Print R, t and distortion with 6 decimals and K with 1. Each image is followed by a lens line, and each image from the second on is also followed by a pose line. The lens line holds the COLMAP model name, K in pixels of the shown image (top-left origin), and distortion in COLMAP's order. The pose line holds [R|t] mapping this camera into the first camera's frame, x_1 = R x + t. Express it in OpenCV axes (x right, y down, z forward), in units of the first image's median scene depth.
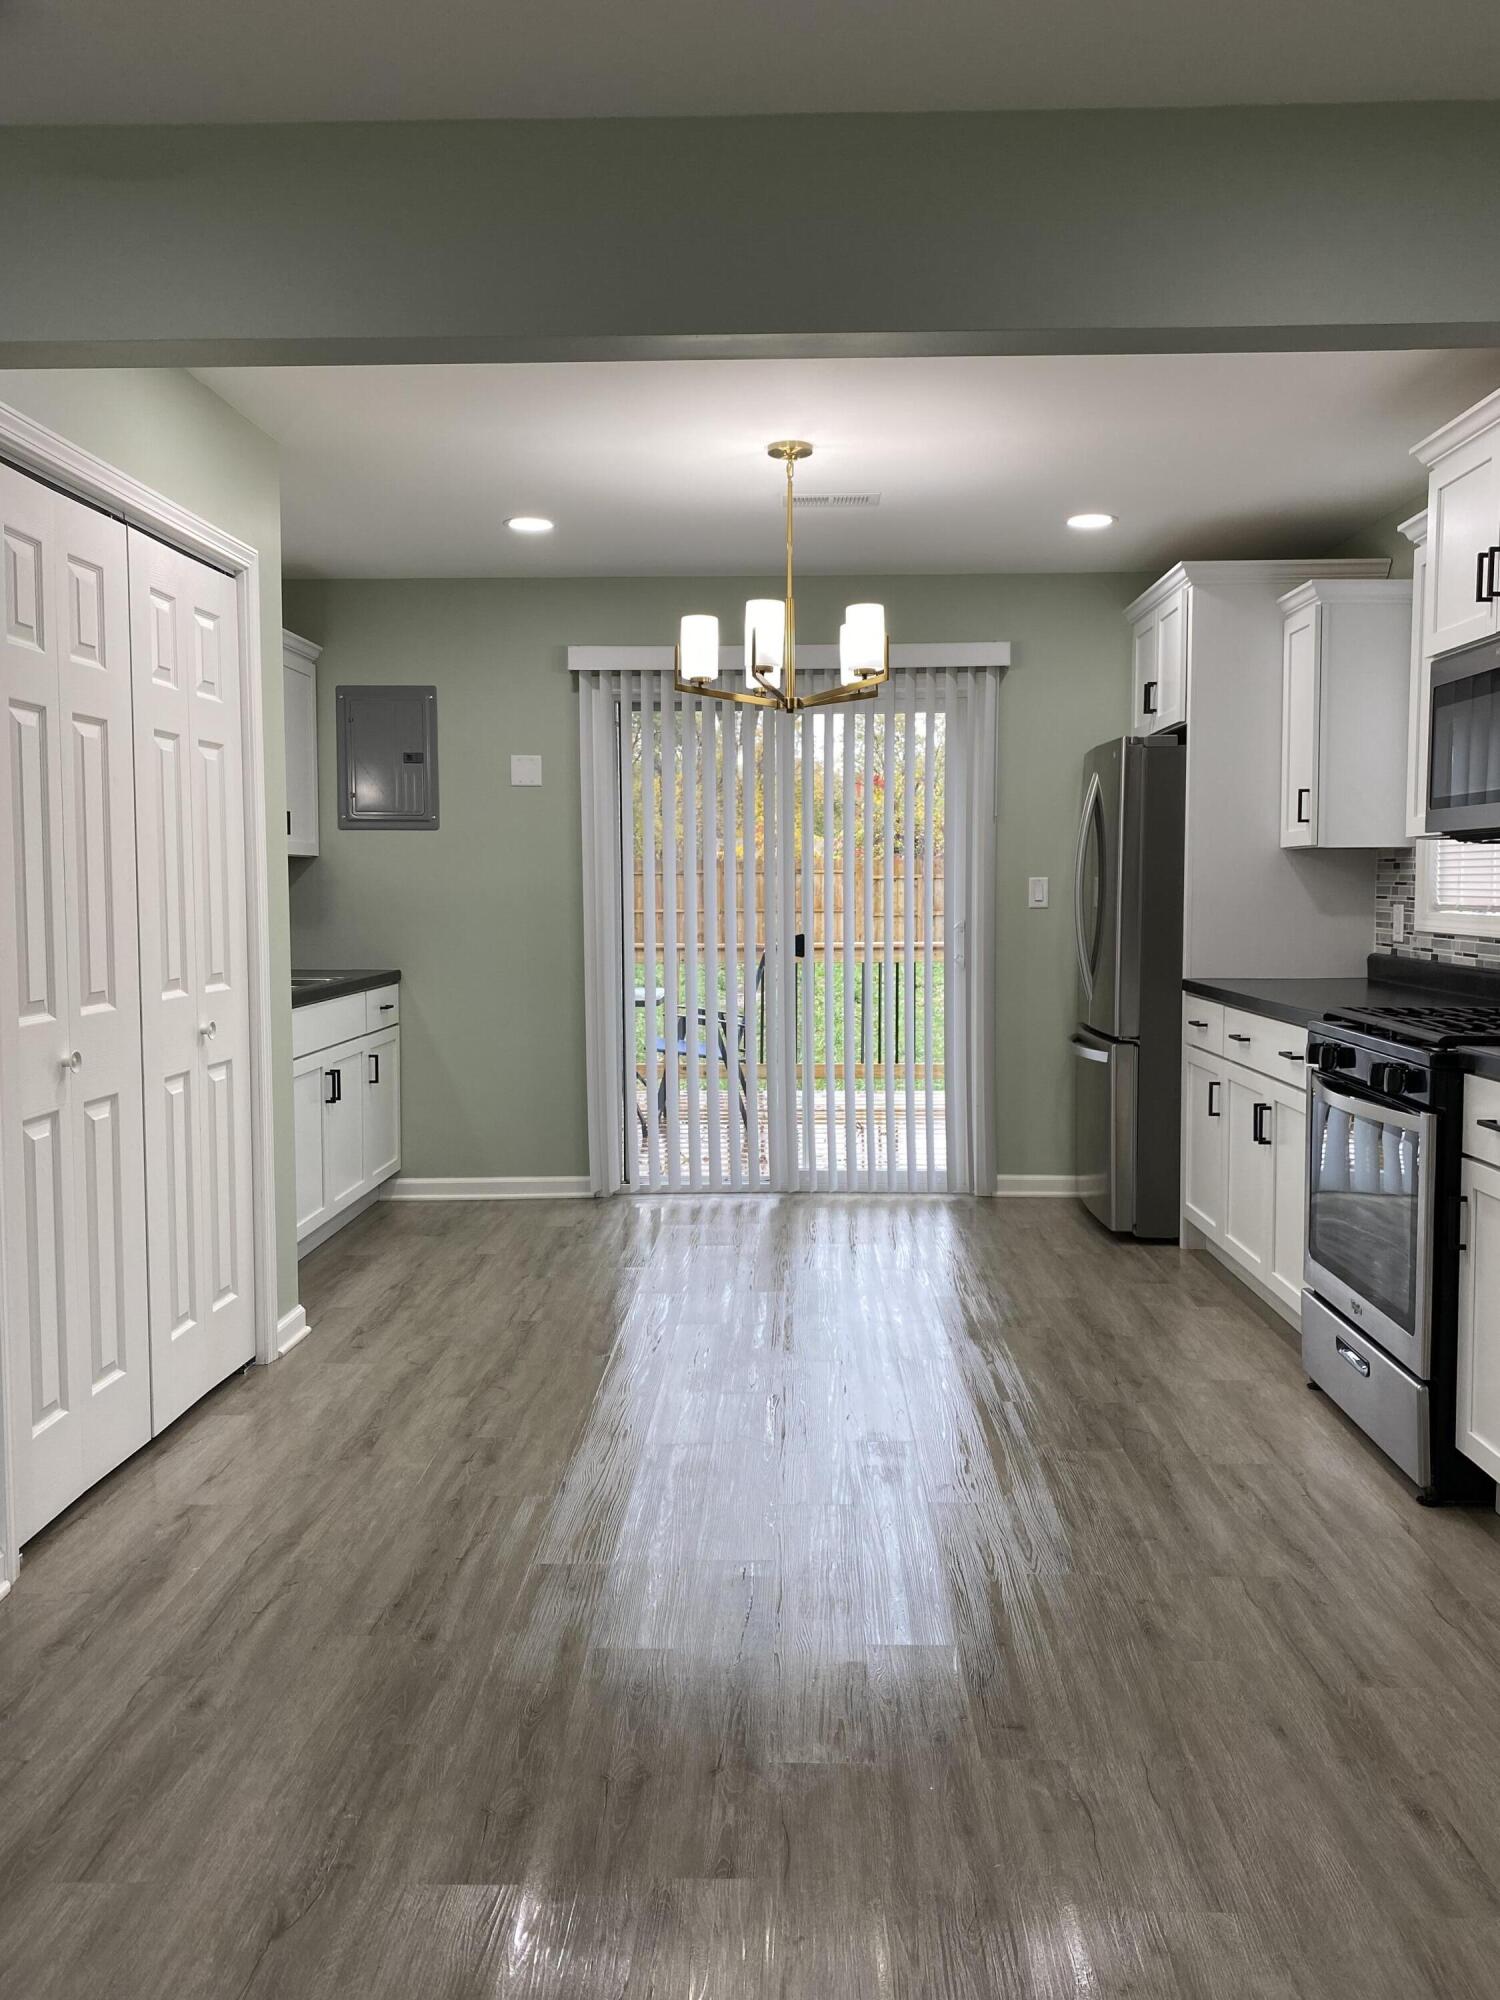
lens RADIAL K [[1530.0, 0, 766.4], [0, 1530.0, 987.7], [0, 0, 1]] dist [0.054345, -0.045239]
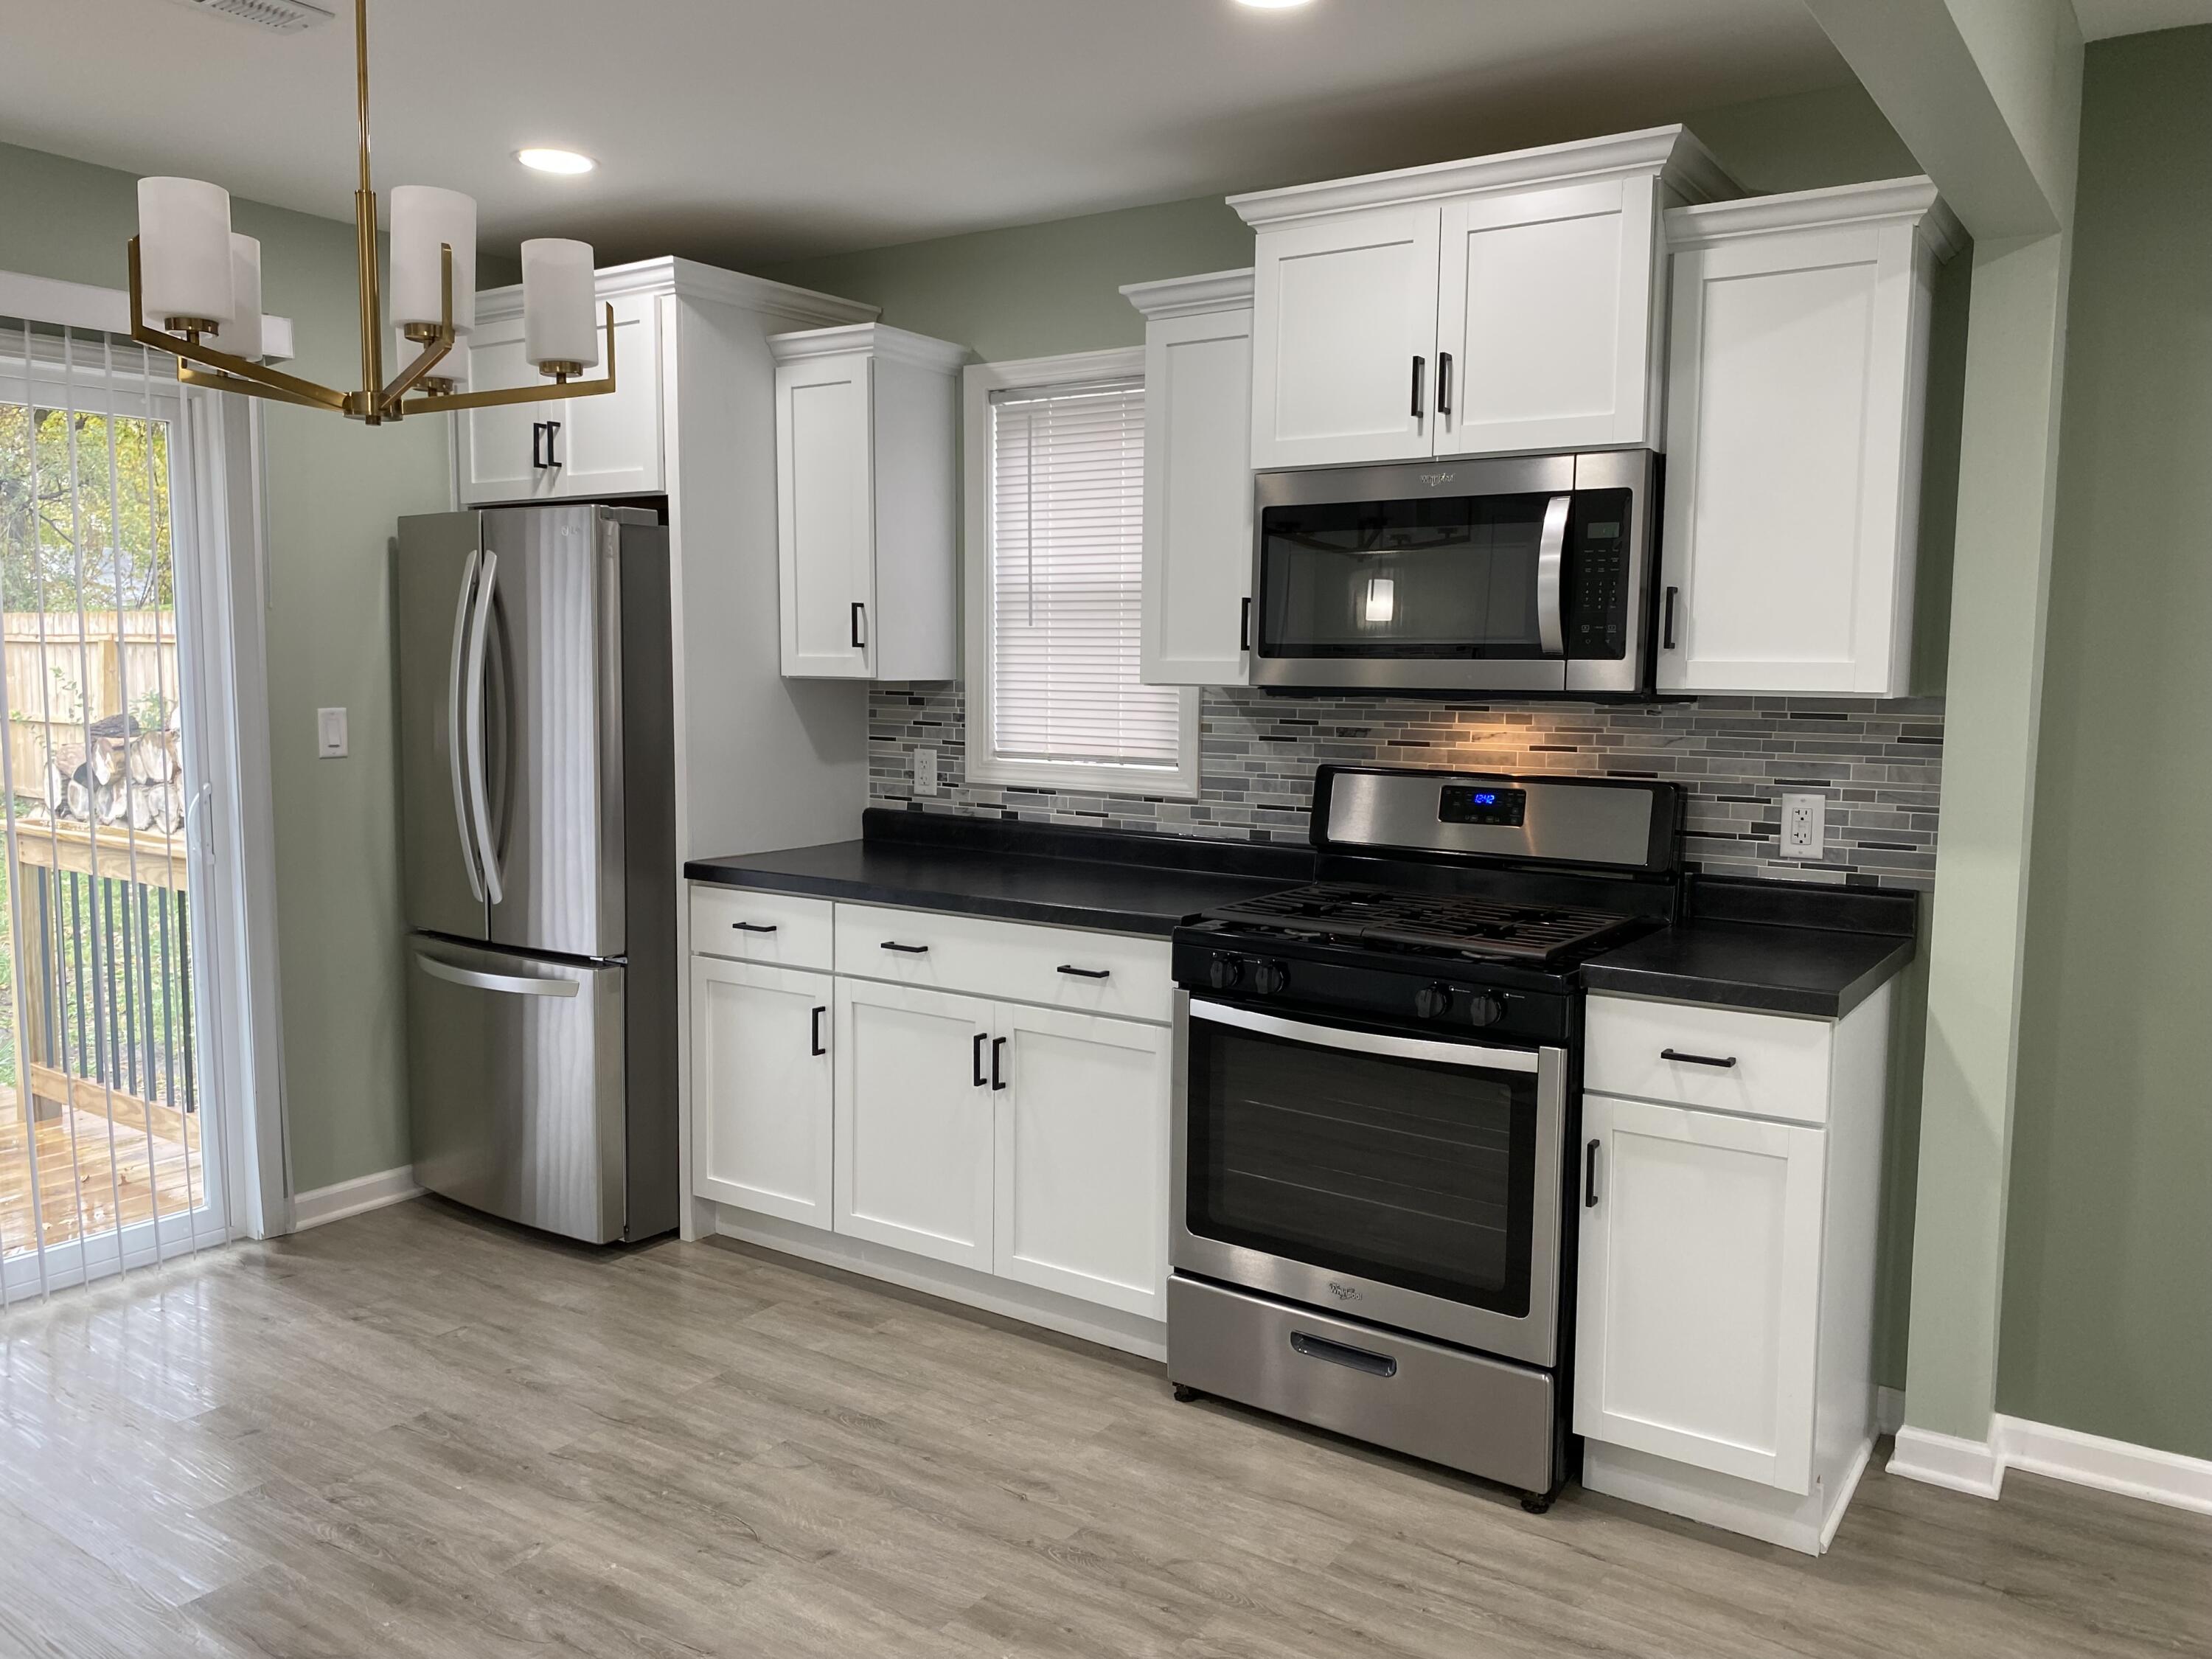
lens RADIAL K [[1681.0, 0, 1102.3], [0, 1681.0, 818.0], [0, 0, 1]] dist [0.120737, -0.235869]
pose [[0.551173, -0.073052, 0.831187, -0.326413], [0.045837, 0.997307, 0.057256, -0.075607], [-0.833131, 0.006541, 0.553037, 0.508989]]
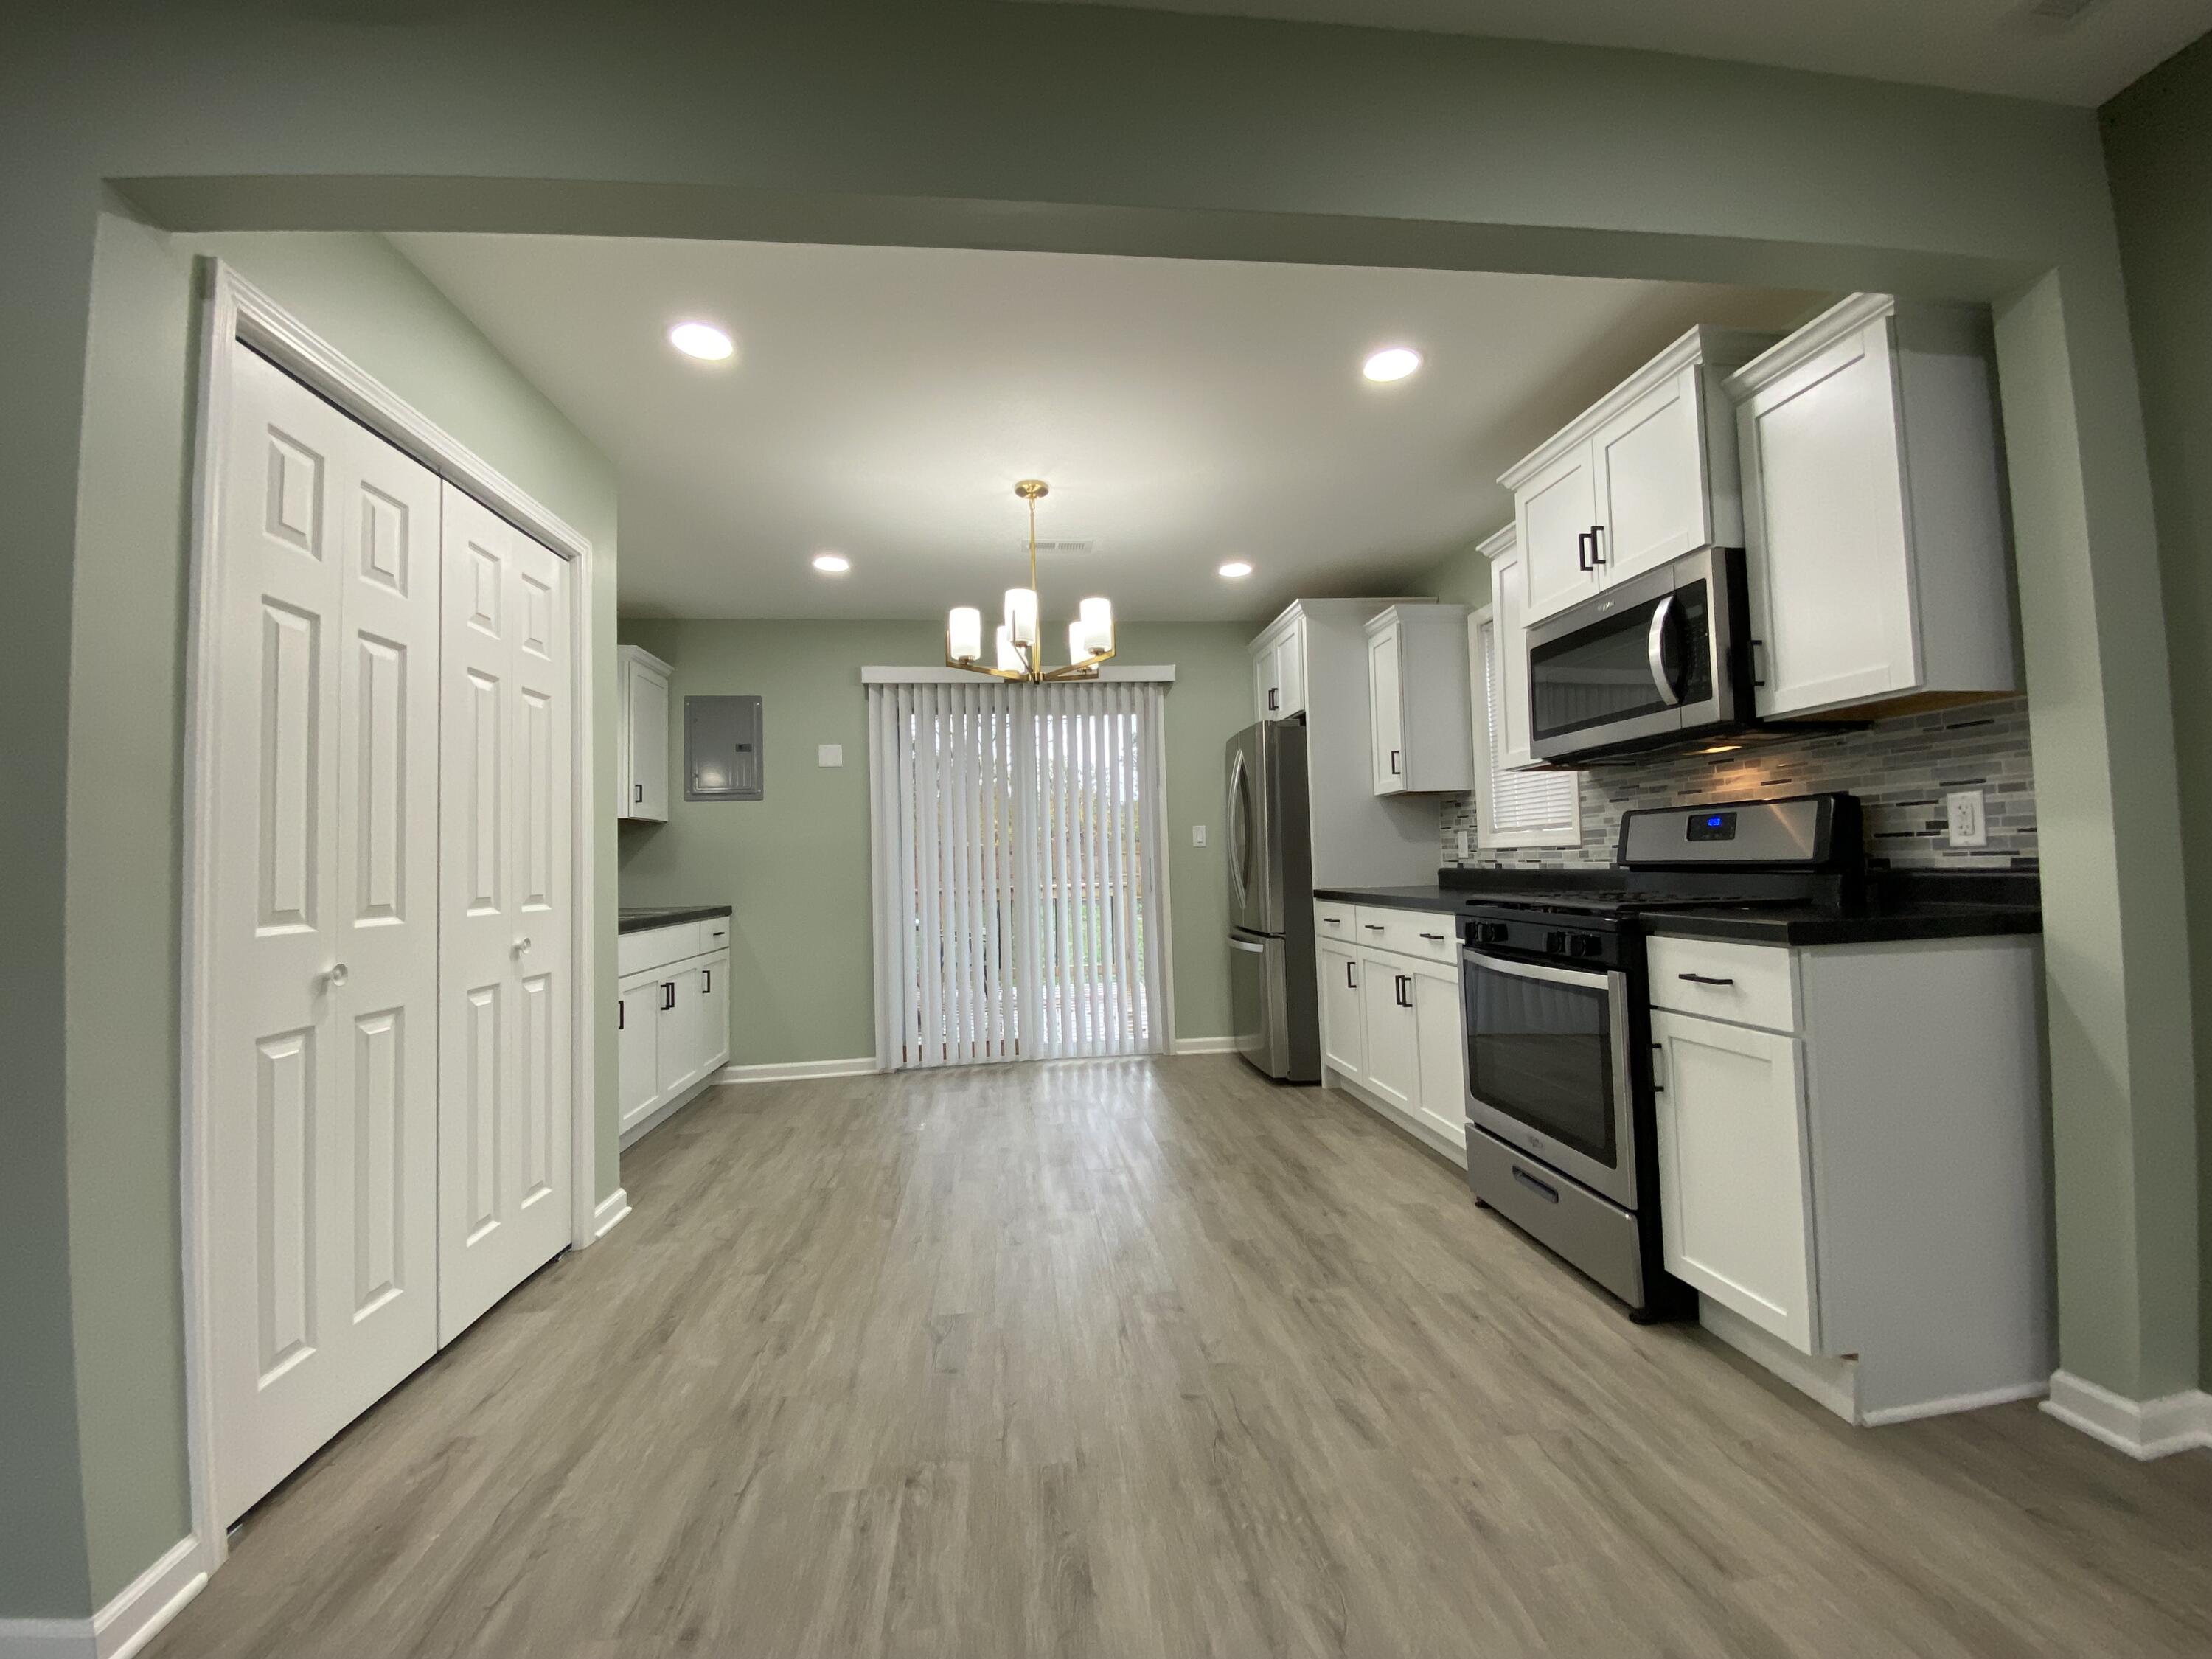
lens RADIAL K [[895.6, 0, 1103.1], [0, 895.6, 823.9], [0, 0, 1]] dist [0.047273, -0.034909]
pose [[0.991132, -0.018928, 0.131526, -0.031048], [0.033964, 0.993010, -0.113039, 0.025420], [-0.128467, 0.116504, 0.984847, 0.264556]]
